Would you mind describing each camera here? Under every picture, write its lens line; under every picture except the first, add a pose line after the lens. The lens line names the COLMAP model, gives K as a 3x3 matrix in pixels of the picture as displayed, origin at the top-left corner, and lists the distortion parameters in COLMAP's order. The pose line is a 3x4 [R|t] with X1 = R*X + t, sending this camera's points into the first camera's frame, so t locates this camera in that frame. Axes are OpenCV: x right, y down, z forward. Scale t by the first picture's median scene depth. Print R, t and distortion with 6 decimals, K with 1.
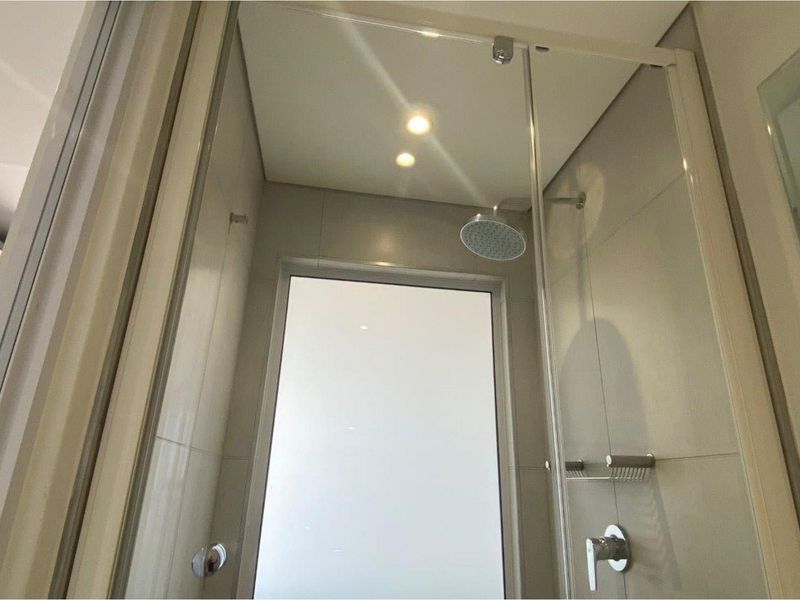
lens RADIAL K [[493.4, 0, 401.3], [0, 493.4, 306.4], [0, 0, 1]] dist [0.061048, -0.079838]
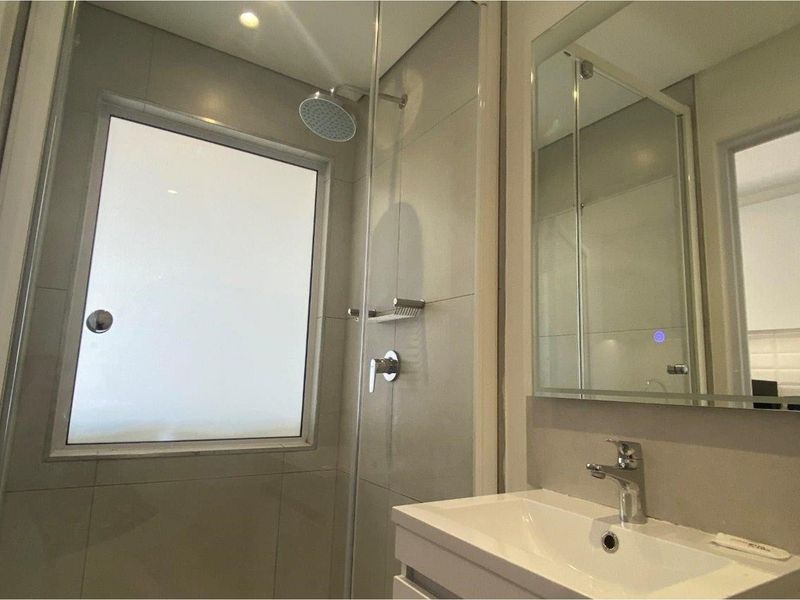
lens RADIAL K [[493.4, 0, 401.3], [0, 493.4, 306.4], [0, 0, 1]] dist [0.061048, -0.079838]
pose [[0.918813, 0.067745, 0.388837, -0.086402], [-0.144916, 0.974257, 0.172695, 0.072213], [-0.367128, -0.215023, 0.904976, -0.215852]]
